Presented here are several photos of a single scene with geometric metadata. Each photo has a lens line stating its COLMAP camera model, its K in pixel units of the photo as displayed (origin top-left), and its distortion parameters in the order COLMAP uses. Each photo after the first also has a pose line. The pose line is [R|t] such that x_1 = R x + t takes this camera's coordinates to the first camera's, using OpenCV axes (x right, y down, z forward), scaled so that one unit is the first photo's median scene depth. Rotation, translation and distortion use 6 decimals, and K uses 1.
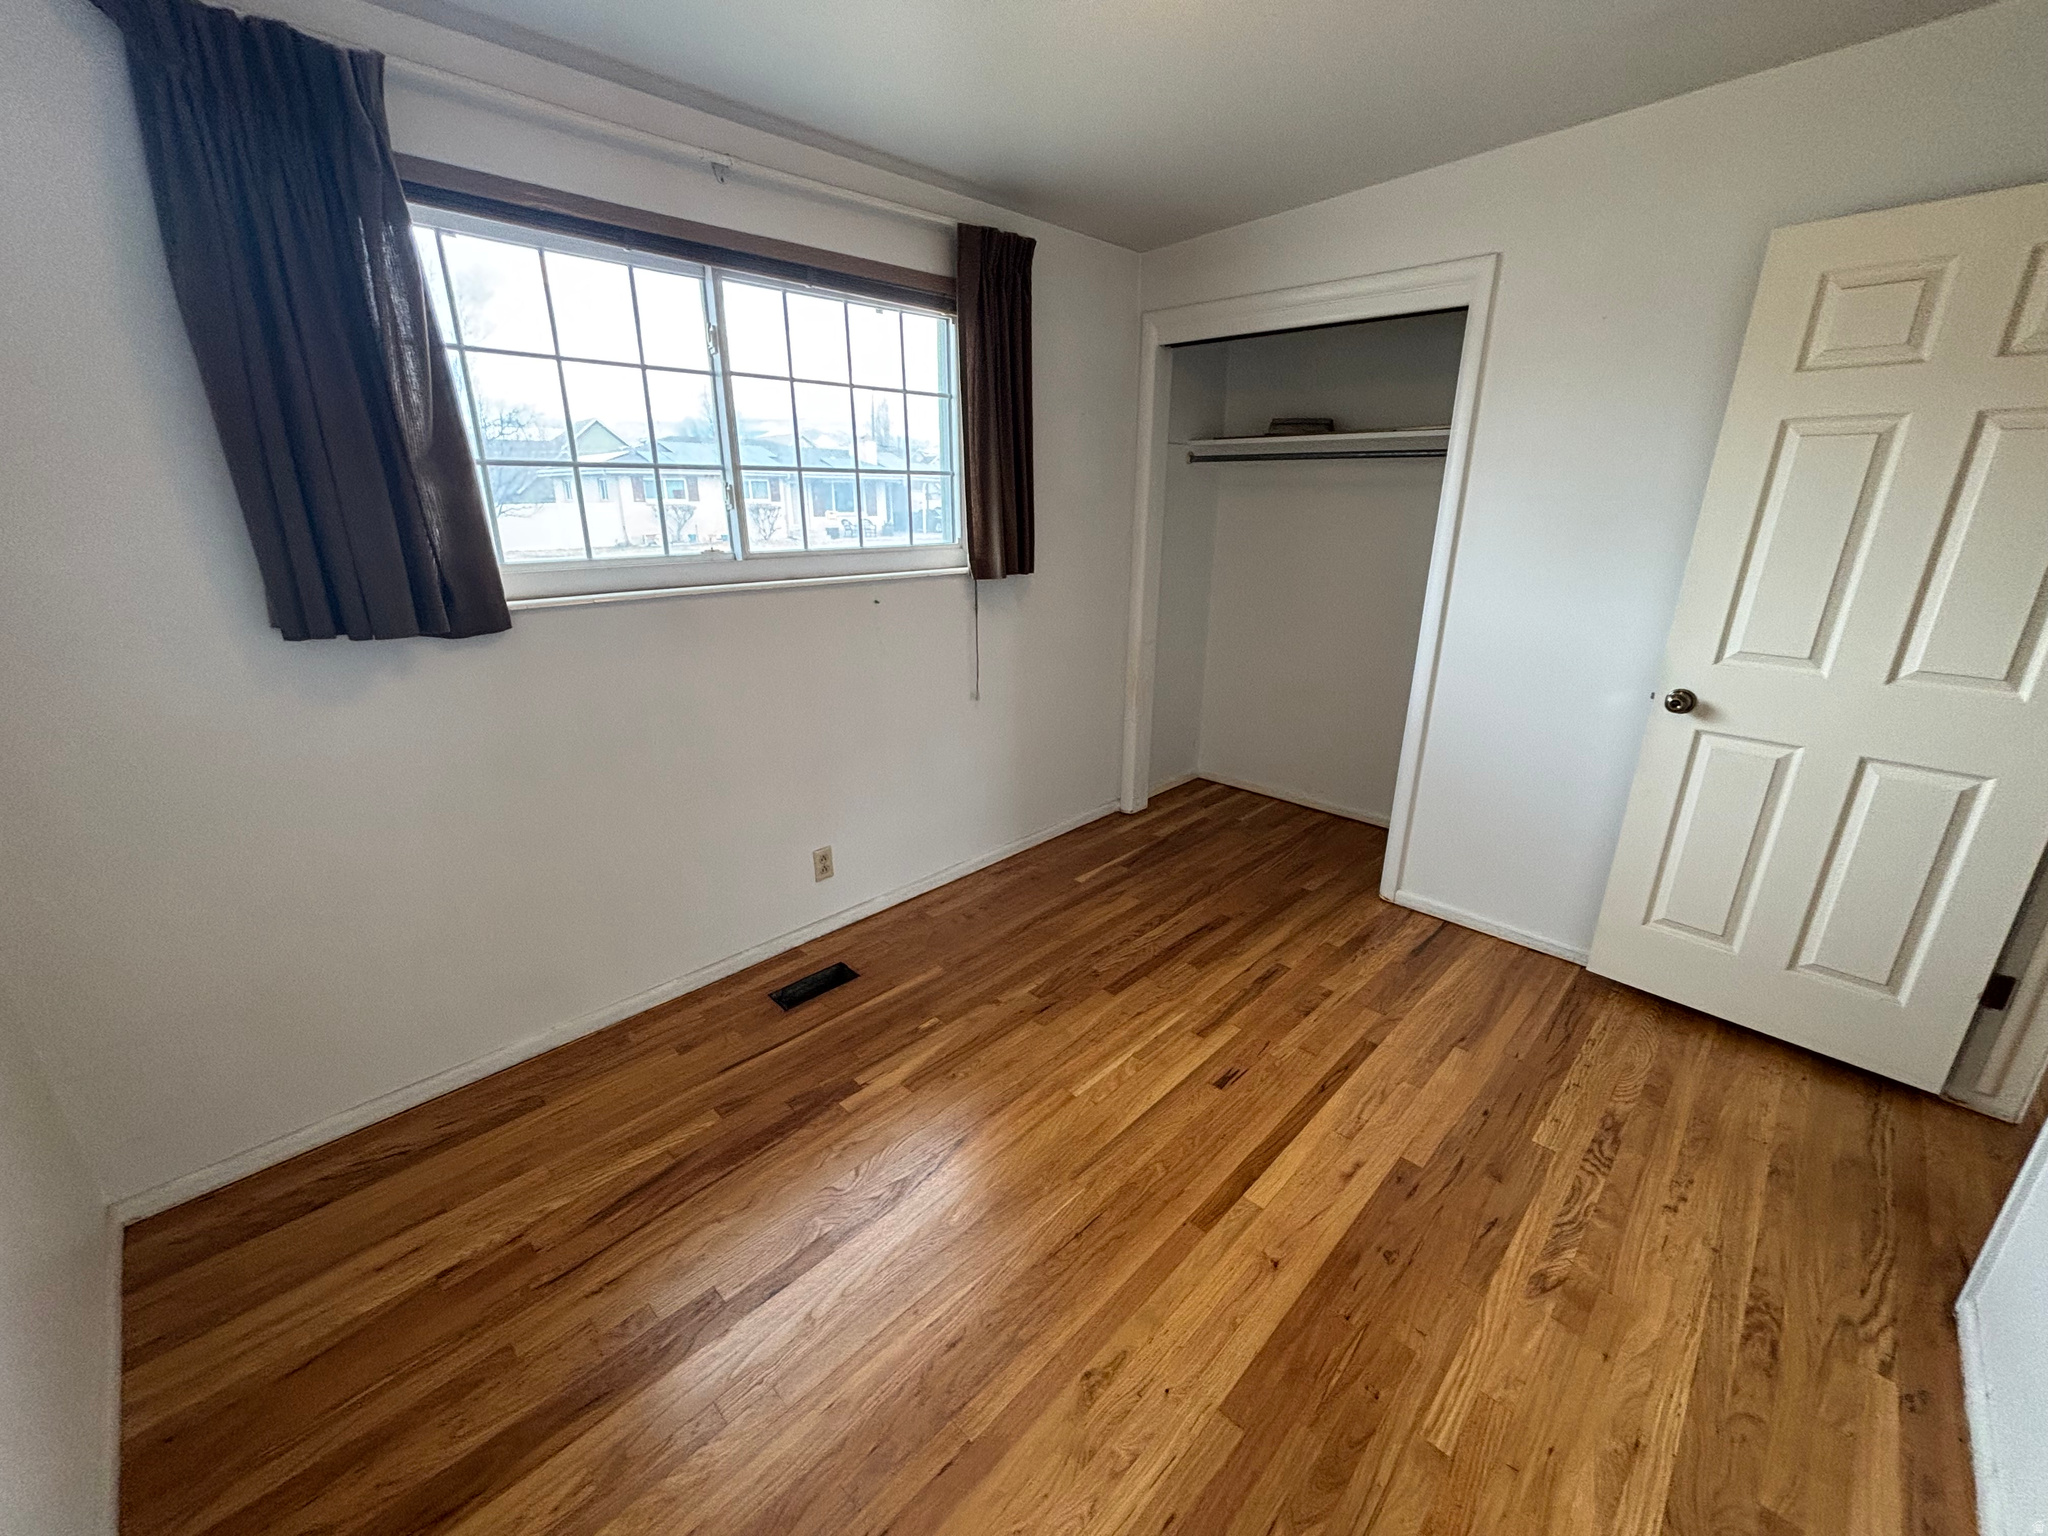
lens RADIAL K [[822.8, 0, 1021.9], [0, 822.8, 770.8], [0, 0, 1]] dist [0.002653, -0.000305]
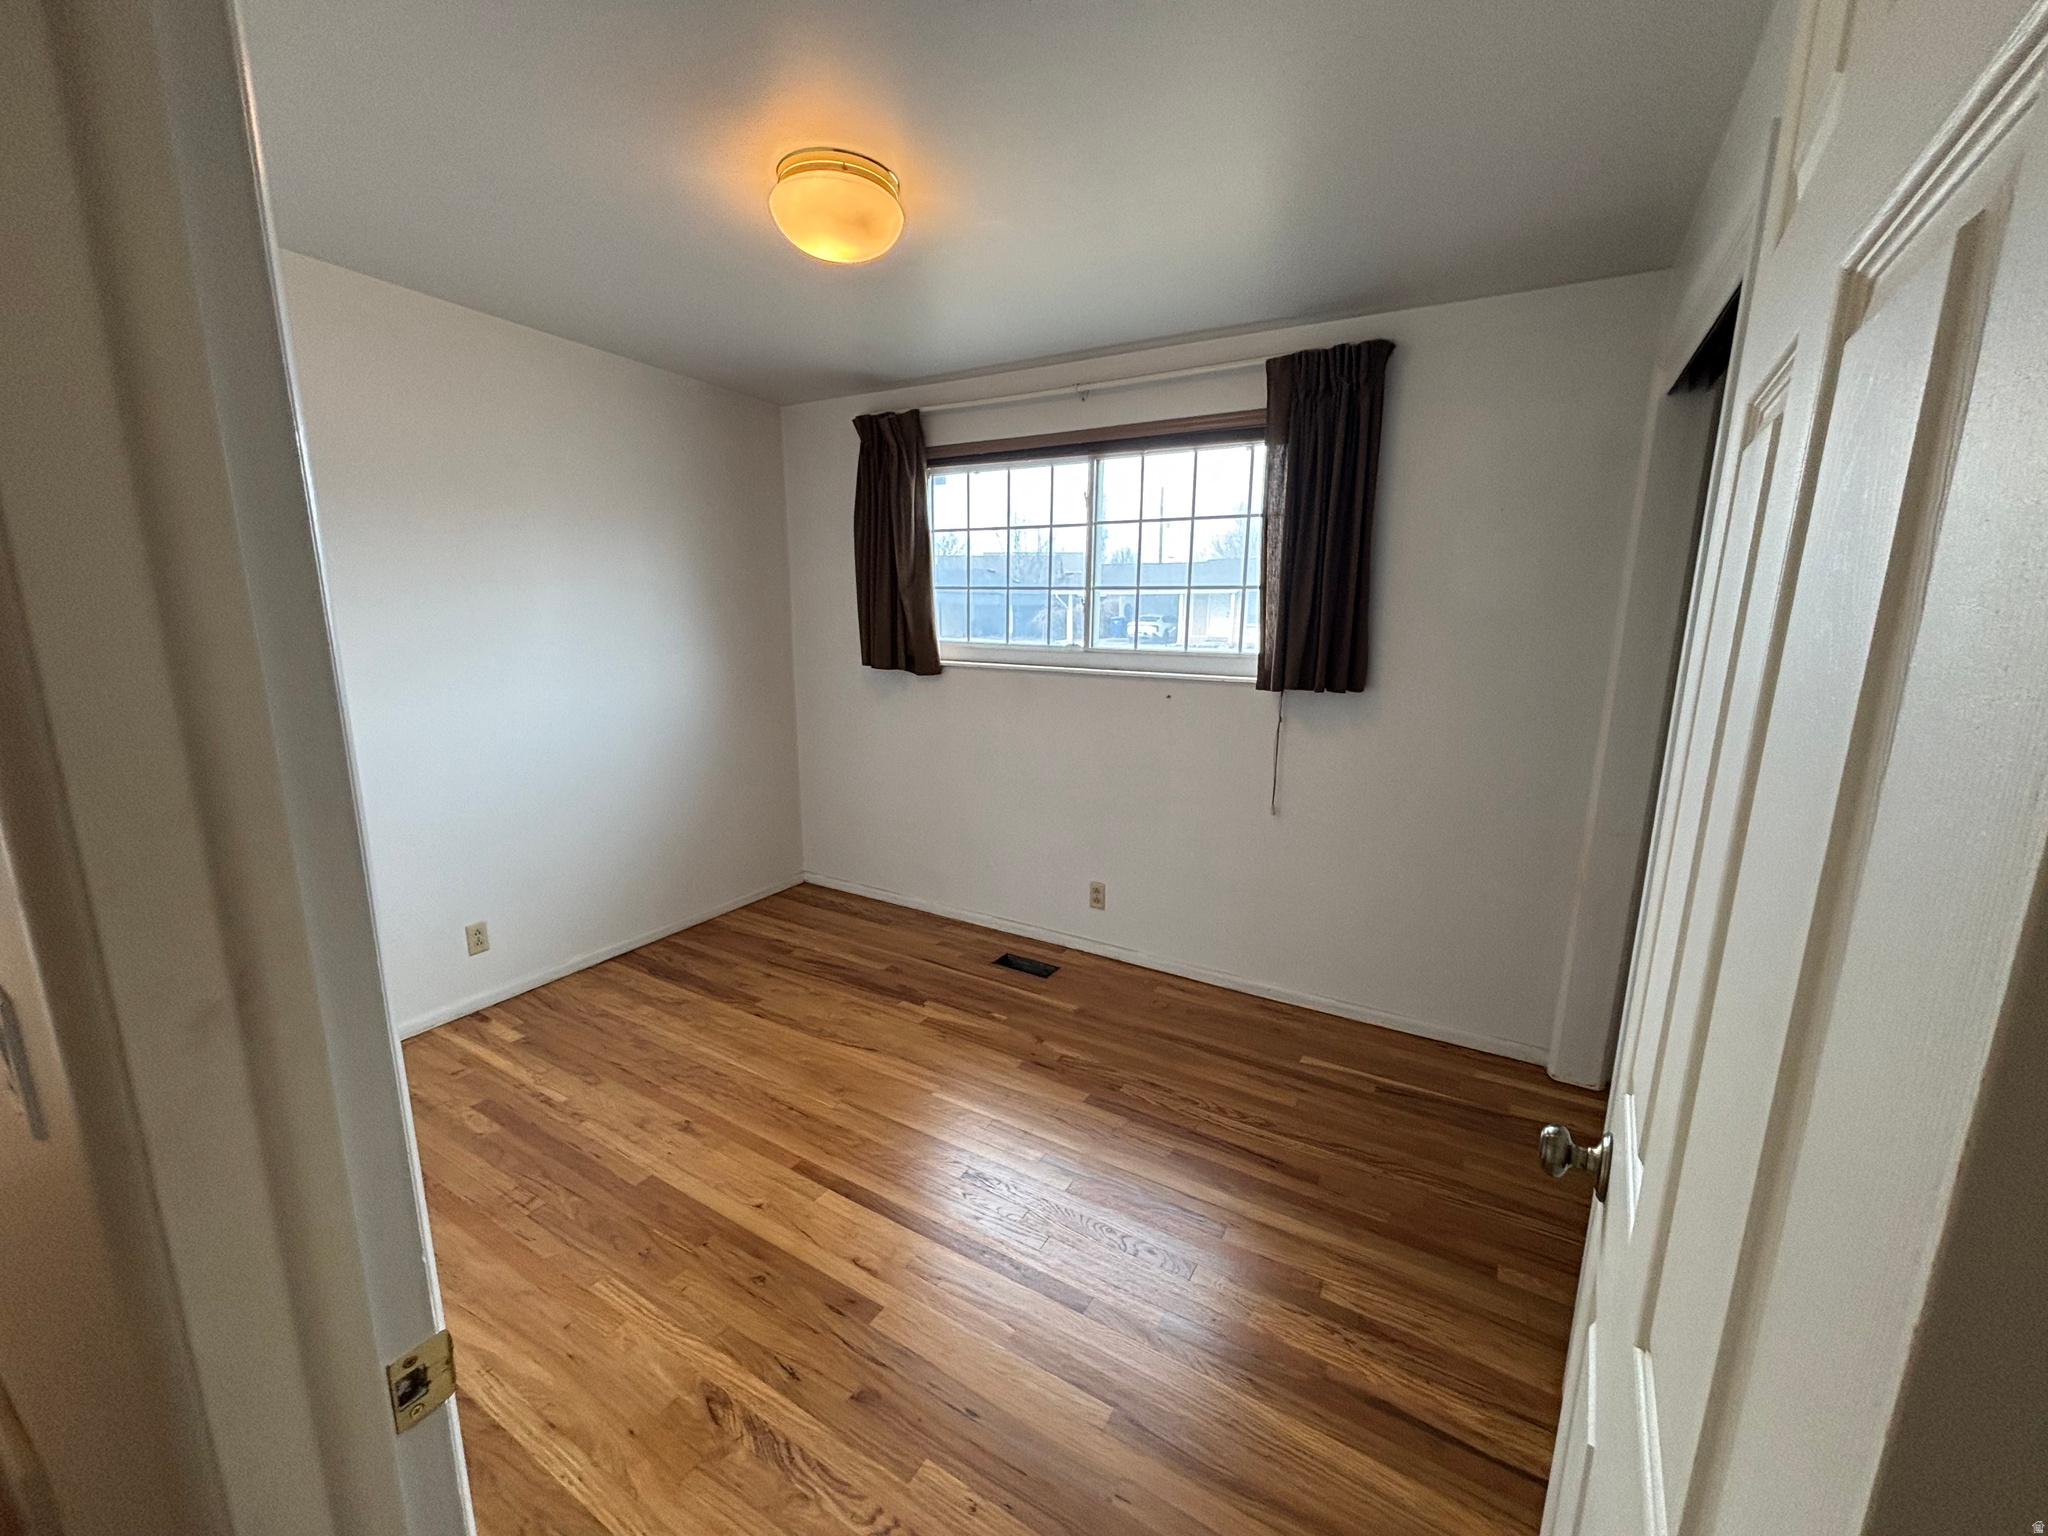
lens RADIAL K [[822.8, 0, 1021.9], [0, 822.8, 770.8], [0, 0, 1]] dist [0.002653, -0.000305]
pose [[0.231629, 0.202392, -0.951518, 1.175330], [-0.319087, 0.939811, 0.122226, -0.240447], [0.918984, 0.275306, 0.282268, 0.676216]]
